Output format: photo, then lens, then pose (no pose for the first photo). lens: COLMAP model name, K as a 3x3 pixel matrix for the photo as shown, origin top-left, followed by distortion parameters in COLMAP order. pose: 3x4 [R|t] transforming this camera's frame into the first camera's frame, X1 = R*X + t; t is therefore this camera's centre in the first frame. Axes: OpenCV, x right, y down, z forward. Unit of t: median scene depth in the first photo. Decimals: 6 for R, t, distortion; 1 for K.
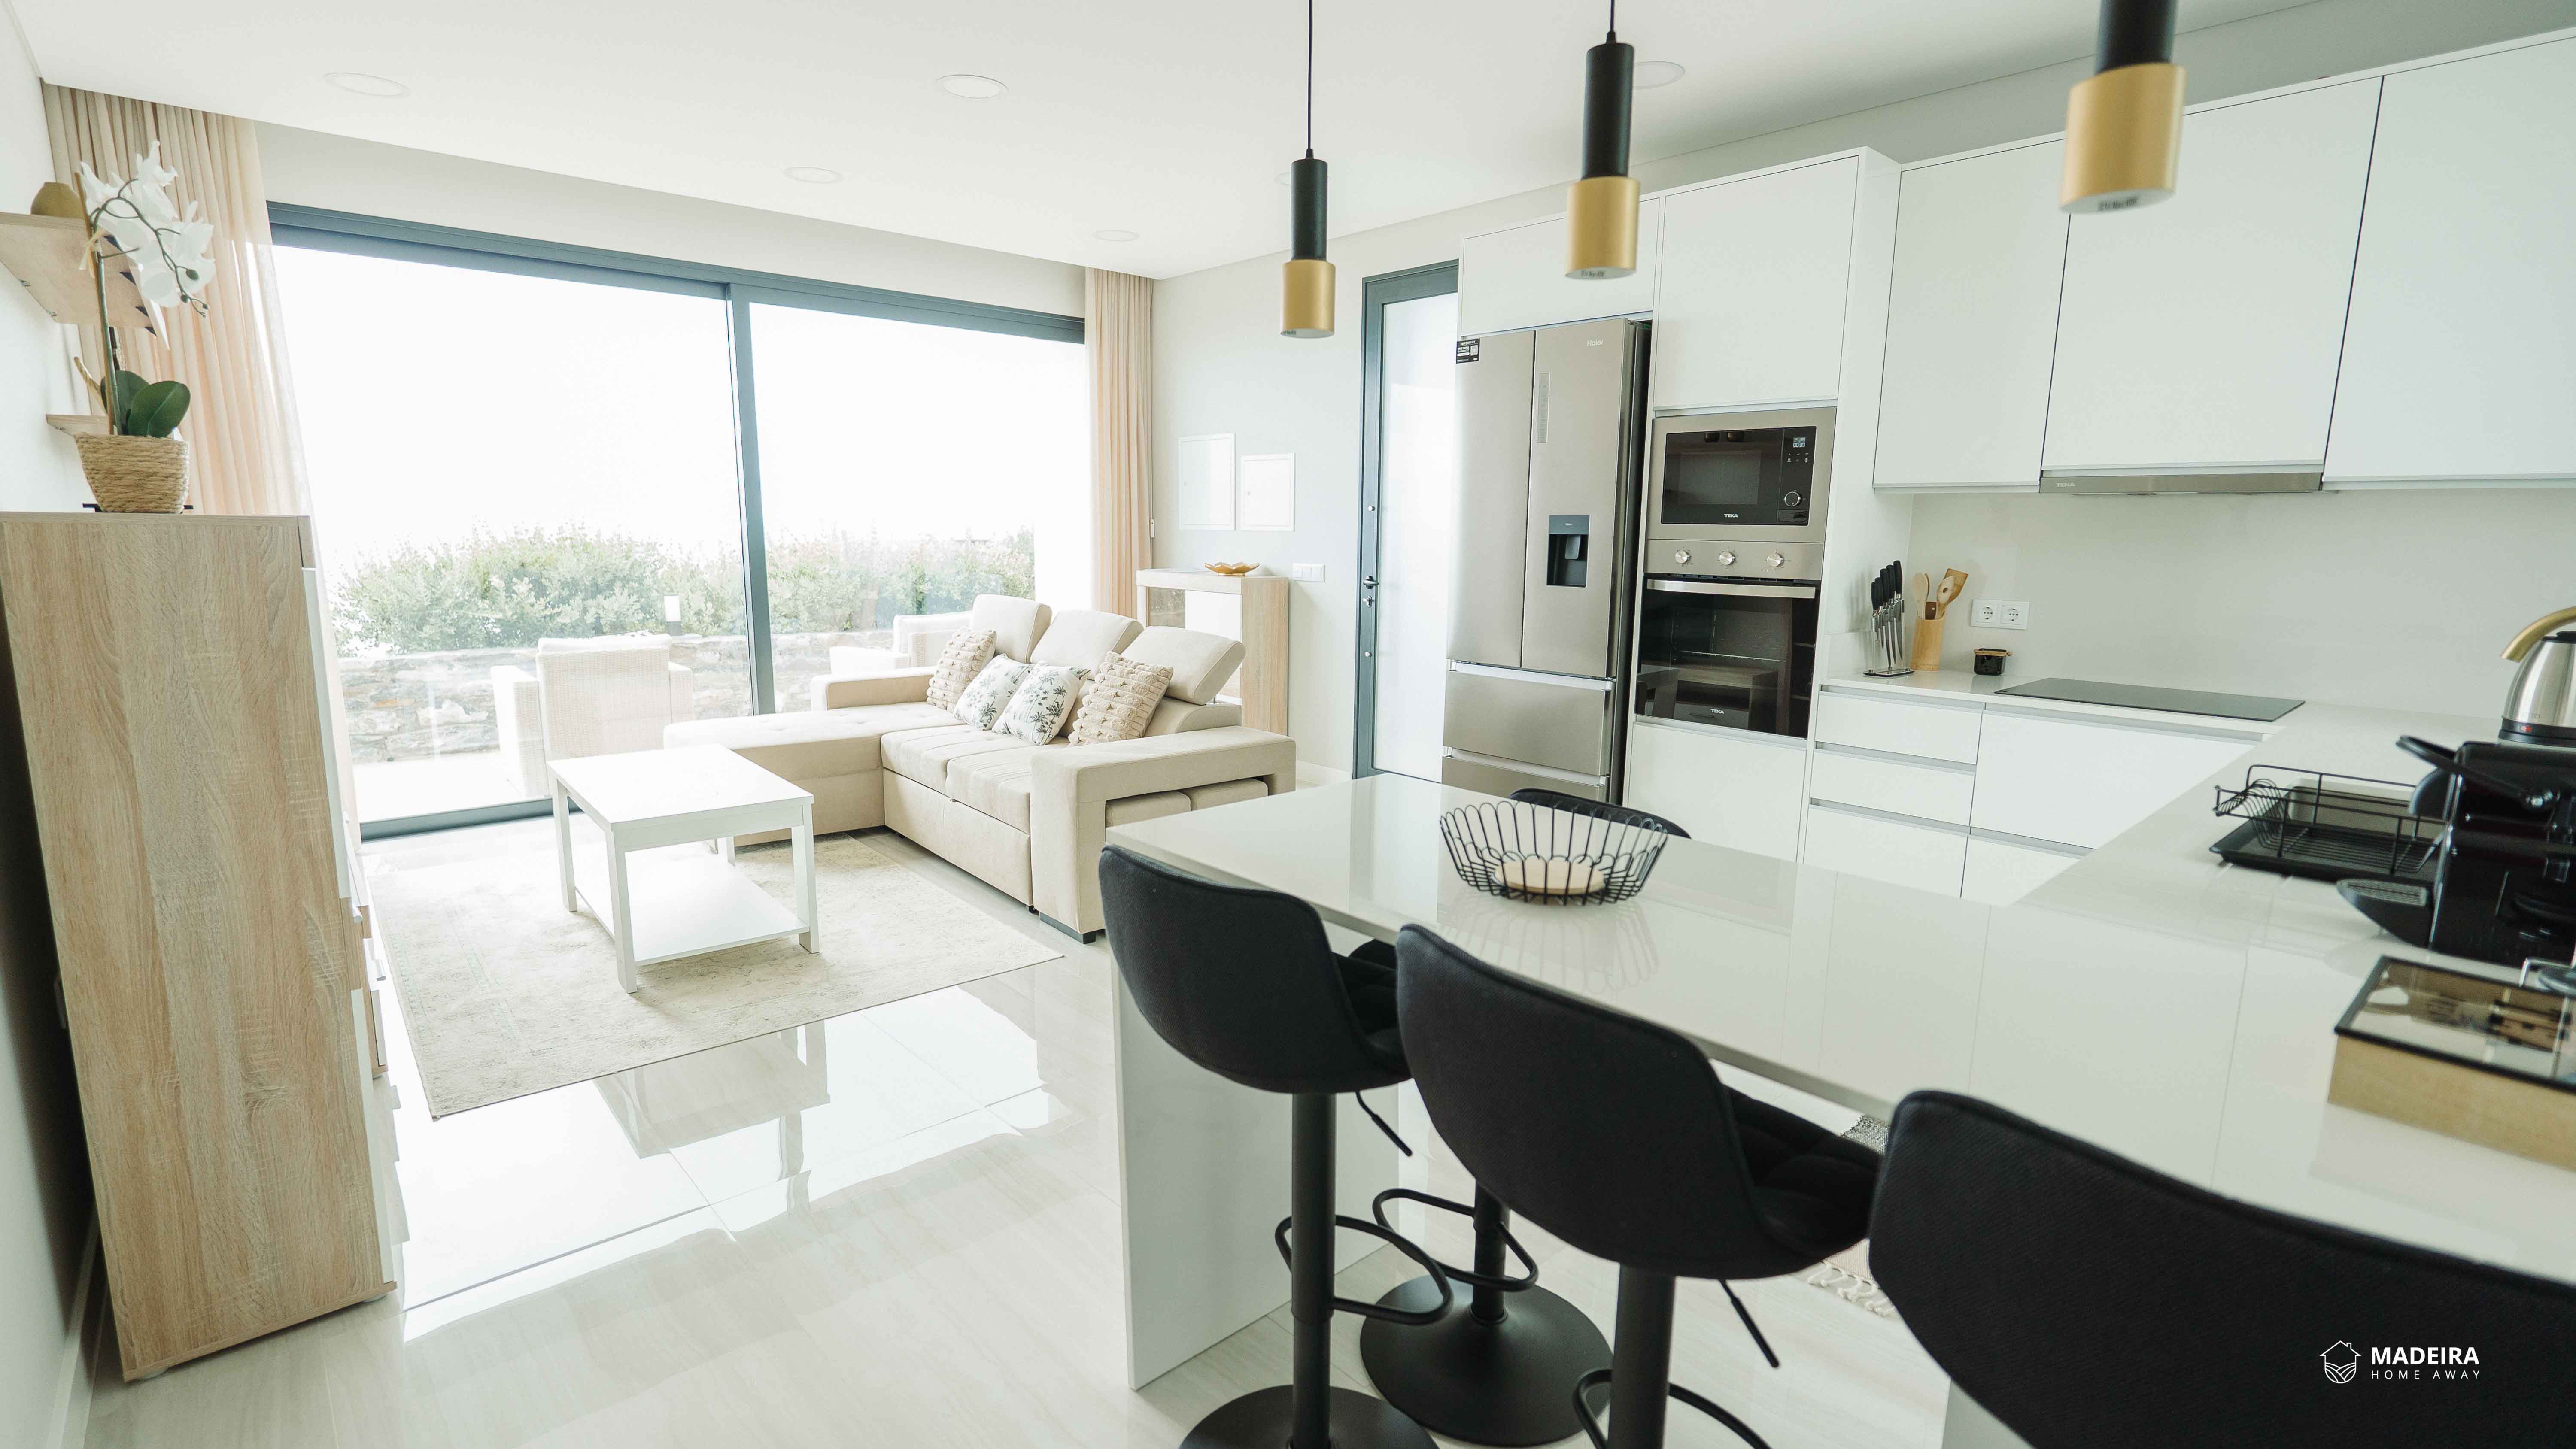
lens RADIAL K [[1183.4, 0, 1288.0], [0, 1183.4, 724.5], [0, 0, 1]] dist [0.002448, 0.000417]
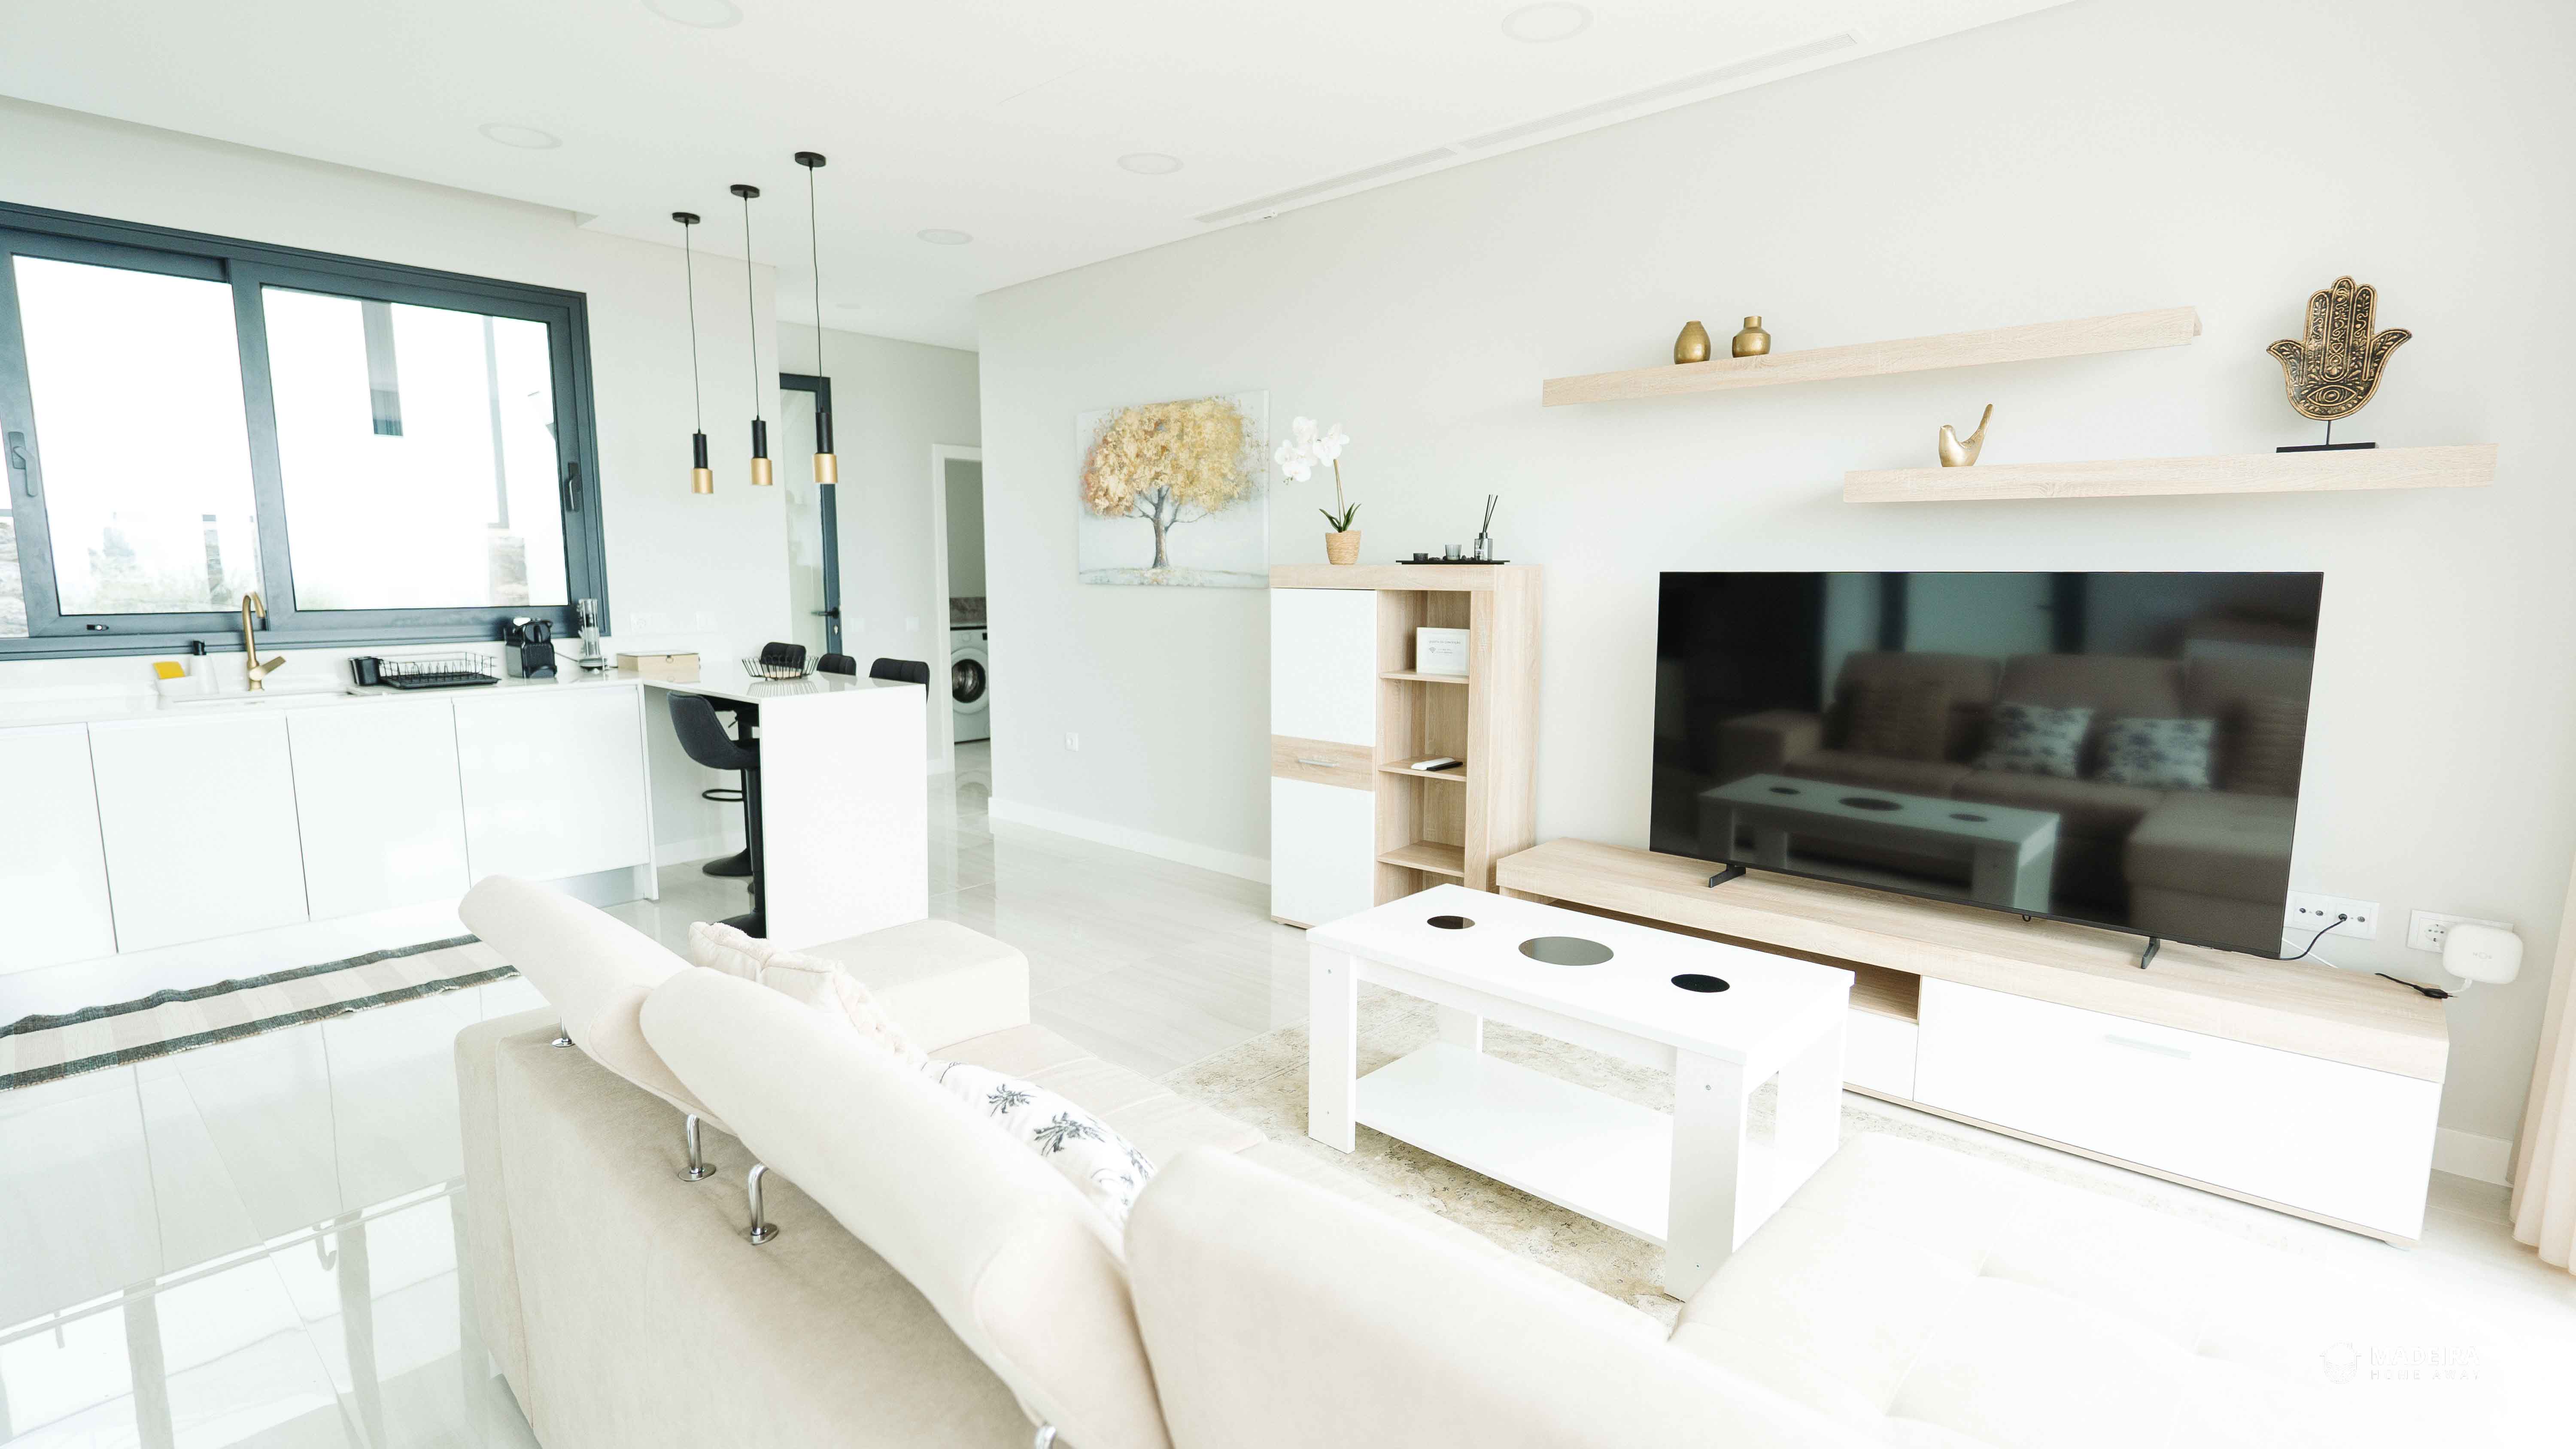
lens RADIAL K [[1176.4, 0, 1278.7], [0, 1176.4, 725.3], [0, 0, 1]] dist [-0.008869, 0.001086]
pose [[-0.994140, -0.000127, -0.108096, -0.294403], [-0.032215, 0.954907, 0.295151, -0.271217], [0.103184, 0.296904, -0.949316, 1.601814]]
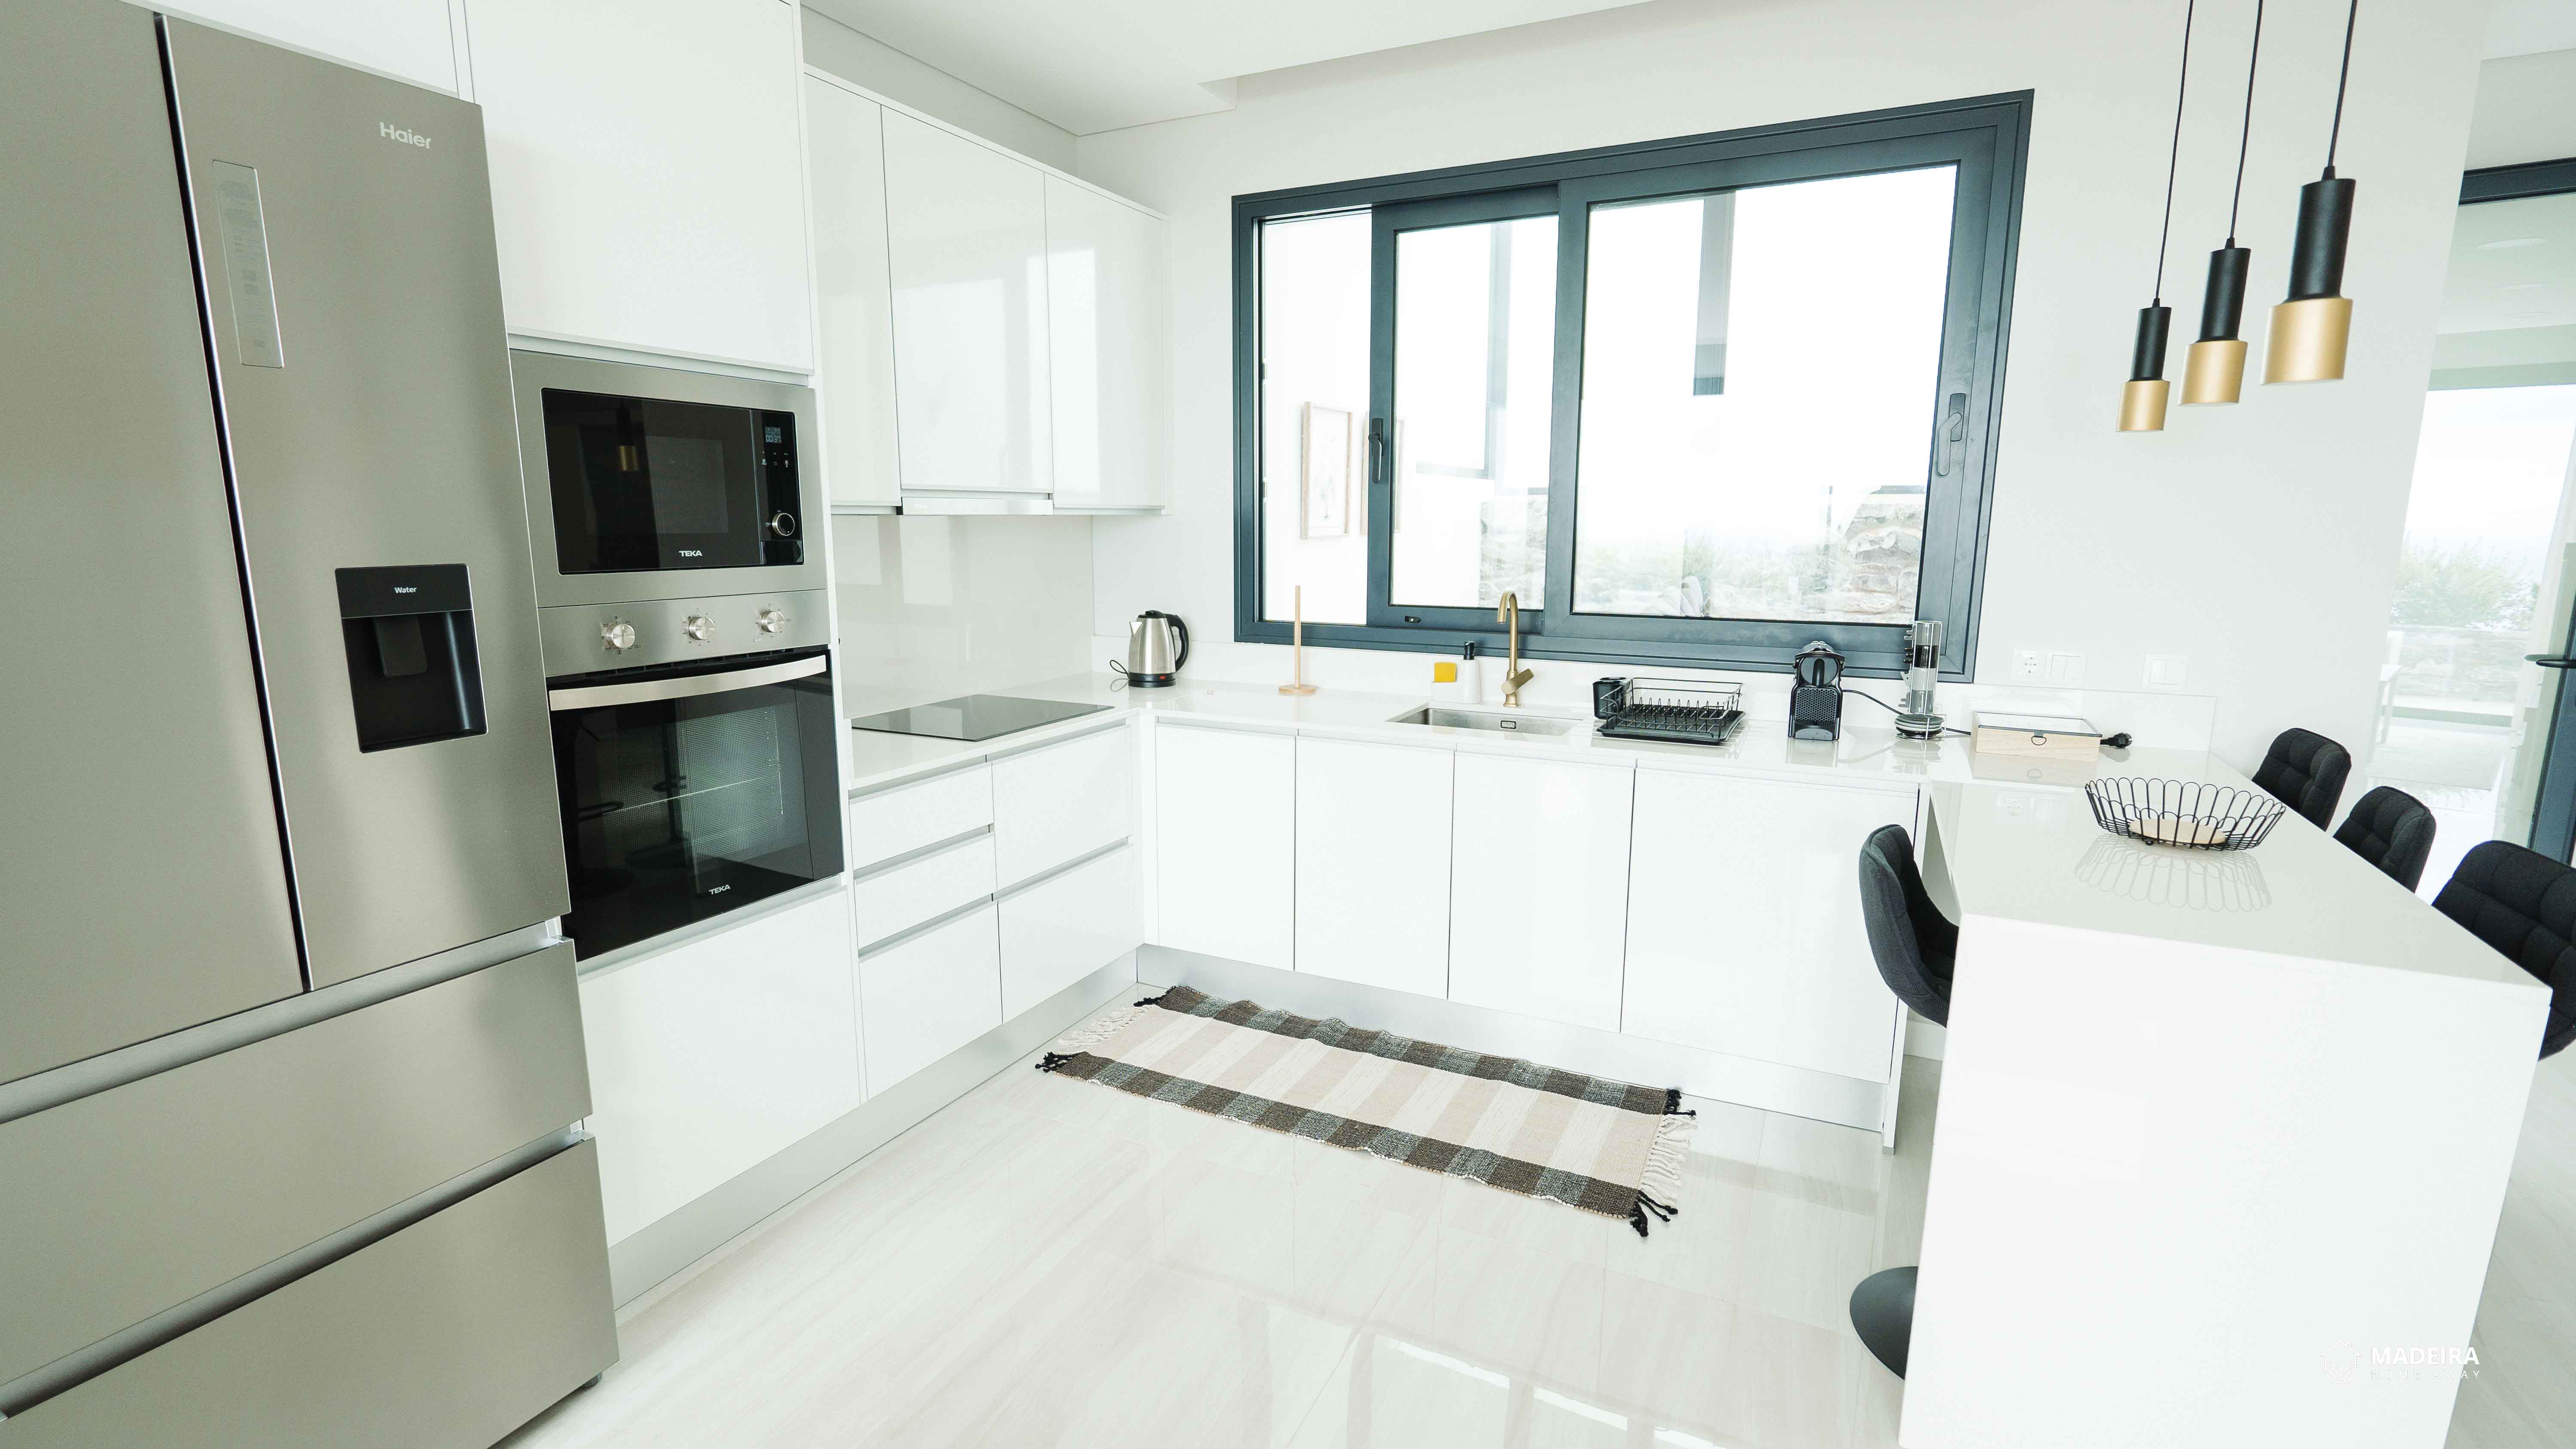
lens RADIAL K [[1176.4, 0, 1278.7], [0, 1176.4, 725.3], [0, 0, 1]] dist [-0.008869, 0.001086]
pose [[-0.361561, -0.176242, 0.915540, -0.251330], [0.152769, 0.957501, 0.244650, -0.191034], [-0.919748, 0.228322, -0.319270, 0.935103]]
